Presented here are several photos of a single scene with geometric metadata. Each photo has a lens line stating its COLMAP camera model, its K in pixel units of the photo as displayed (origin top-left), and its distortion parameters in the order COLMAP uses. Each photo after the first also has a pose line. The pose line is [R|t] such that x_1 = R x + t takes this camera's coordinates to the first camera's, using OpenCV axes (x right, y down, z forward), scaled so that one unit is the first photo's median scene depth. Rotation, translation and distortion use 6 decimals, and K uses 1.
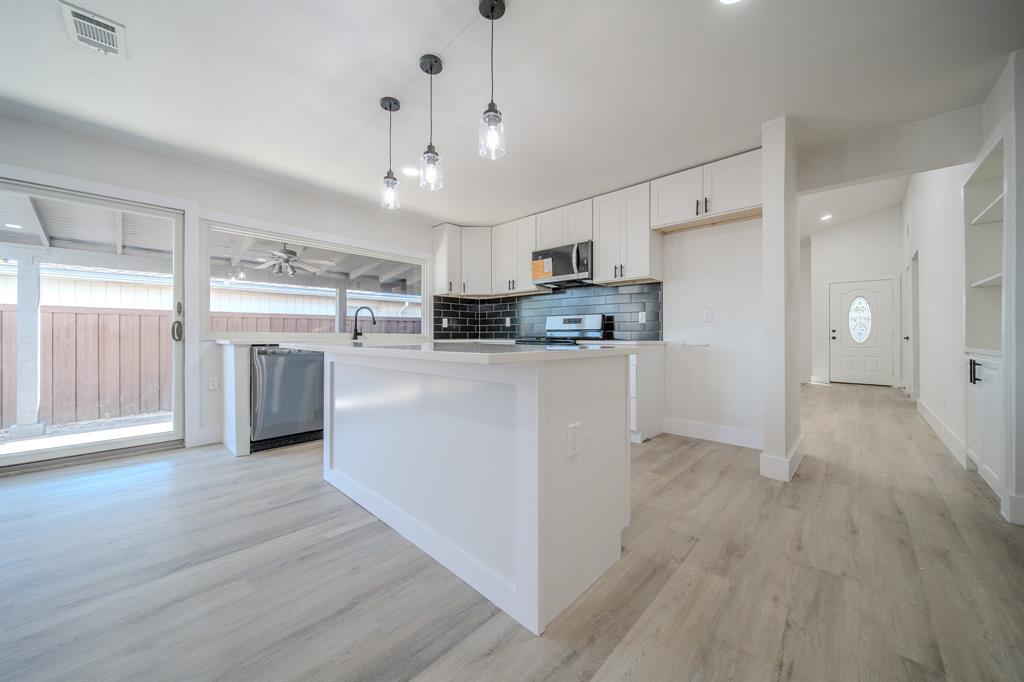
lens RADIAL K [[368.8, 0, 513.8], [0, 368.8, 332.5], [0, 0, 1]] dist [-0.001183, -0.000879]
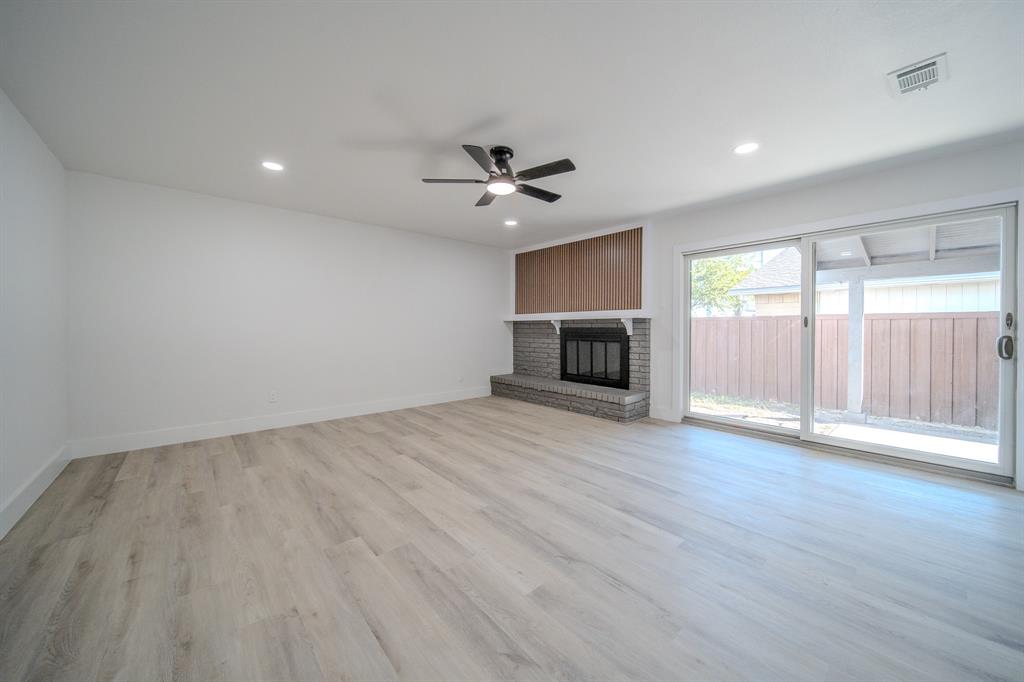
lens RADIAL K [[368.8, 0, 517.1], [0, 368.8, 334.2], [0, 0, 1]] dist [-0.001183, -0.000879]
pose [[-0.088426, 0.012087, -0.996009, 0.014672], [0.005557, 0.999917, 0.011641, -0.037394], [0.996067, -0.004505, -0.088486, -0.028166]]
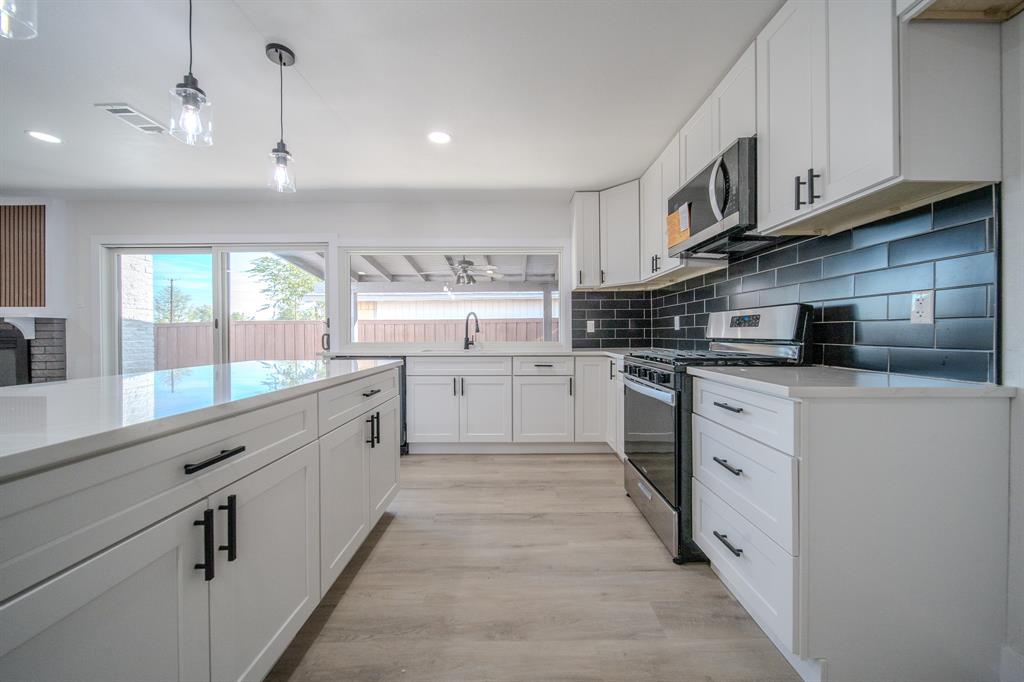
lens RADIAL K [[368.8, 0, 515.3], [0, 368.8, 335.9], [0, 0, 1]] dist [-0.001183, -0.000879]
pose [[0.688791, -0.001176, -0.724959, 0.307541], [0.013568, 0.999844, 0.011270, -0.021310], [0.724833, -0.017599, 0.688700, 0.453190]]
